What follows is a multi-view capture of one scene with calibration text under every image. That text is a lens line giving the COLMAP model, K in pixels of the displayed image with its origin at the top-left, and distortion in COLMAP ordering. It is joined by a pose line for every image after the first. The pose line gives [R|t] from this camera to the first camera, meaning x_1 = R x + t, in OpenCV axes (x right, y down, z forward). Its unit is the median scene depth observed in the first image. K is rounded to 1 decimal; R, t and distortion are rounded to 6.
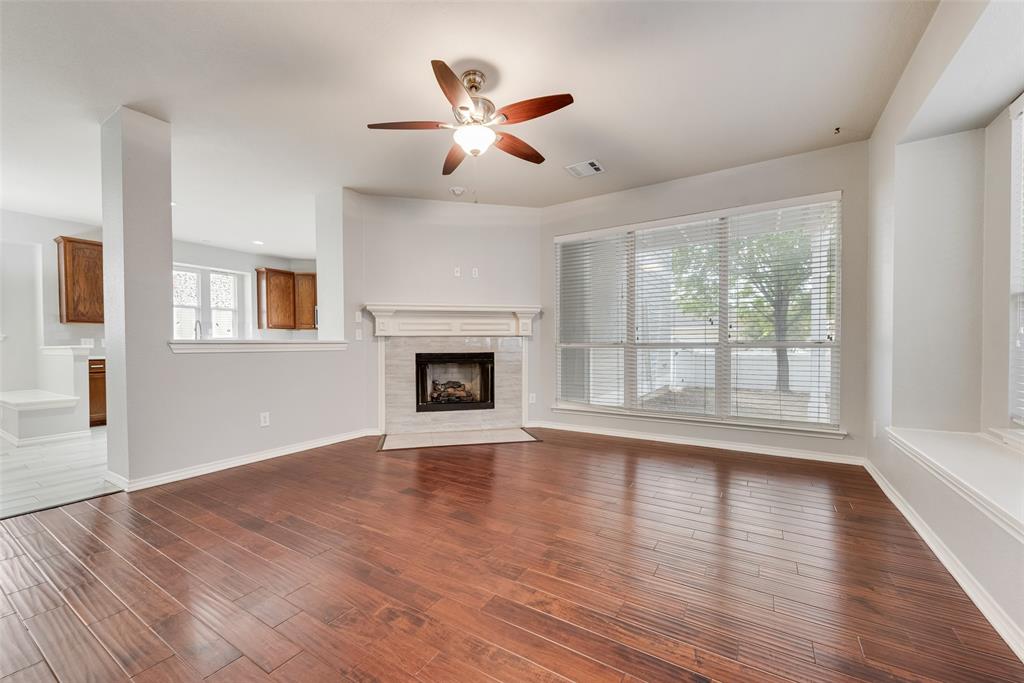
lens RADIAL K [[400.9, 0, 506.6], [0, 400.9, 349.1], [0, 0, 1]] dist [0.006189, -0.000951]
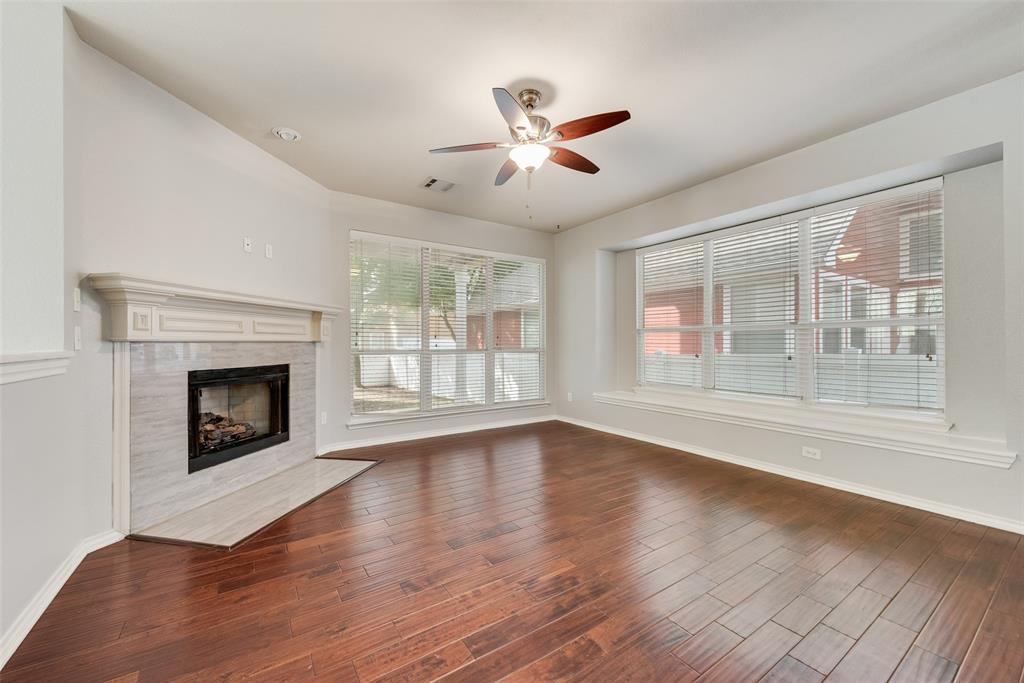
lens RADIAL K [[400.9, 0, 511.4], [0, 400.9, 343.4], [0, 0, 1]] dist [0.006189, -0.000951]
pose [[0.391517, 0.004453, 0.920160, -0.571893], [0.012583, 0.999869, -0.010192, -0.017472], [-0.920085, 0.015568, 0.391410, 0.345846]]
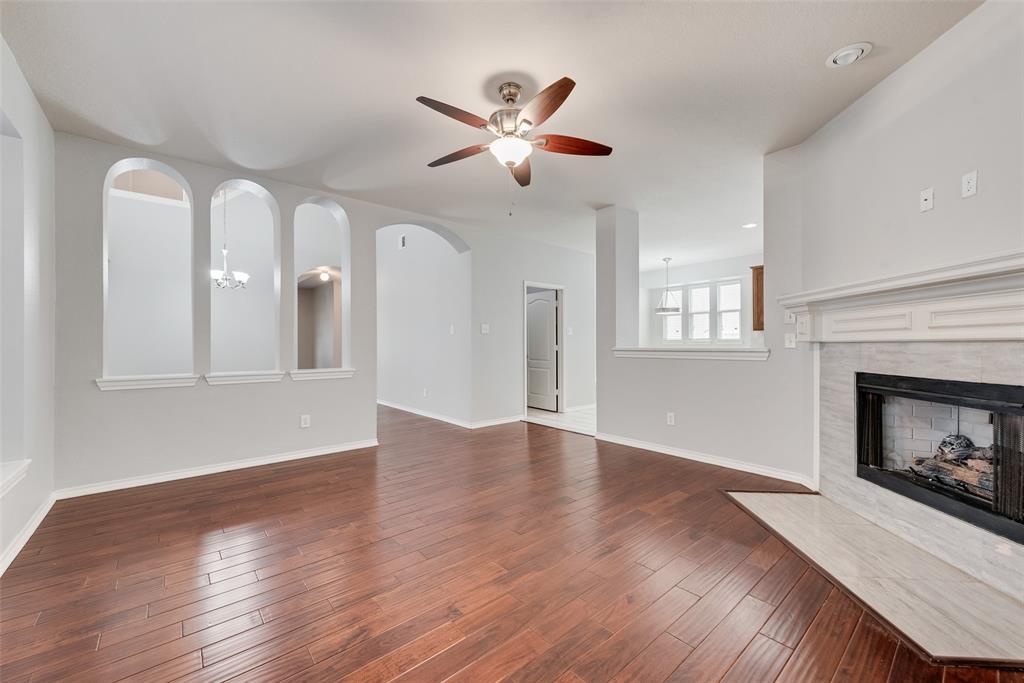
lens RADIAL K [[400.9, 0, 508.7], [0, 400.9, 345.9], [0, 0, 1]] dist [0.006189, -0.000951]
pose [[-0.288224, 0.007898, -0.957530, 0.455158], [-0.016599, 0.999775, 0.013243, -0.025575], [0.957419, 0.019711, -0.288028, 0.687665]]
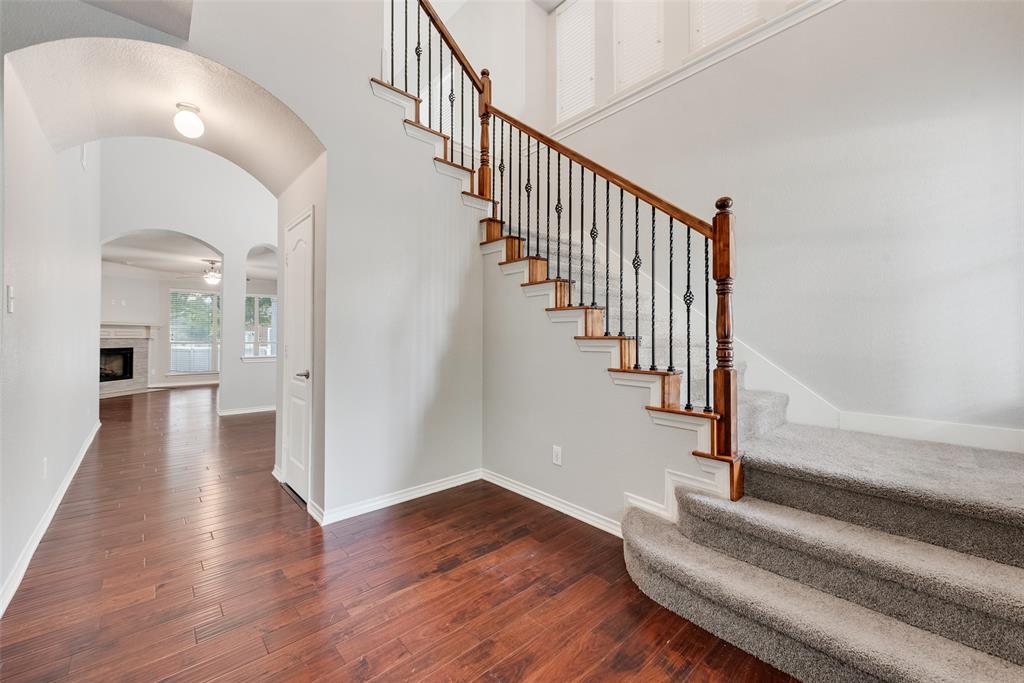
lens RADIAL K [[400.9, 0, 513.9], [0, 400.9, 328.0], [0, 0, 1]] dist [0.006189, -0.000951]
pose [[0.255171, 0.023146, 0.966619, -1.418976], [0.017264, 0.999445, -0.028490, 0.001482], [-0.966742, 0.023957, 0.254629, -1.194449]]
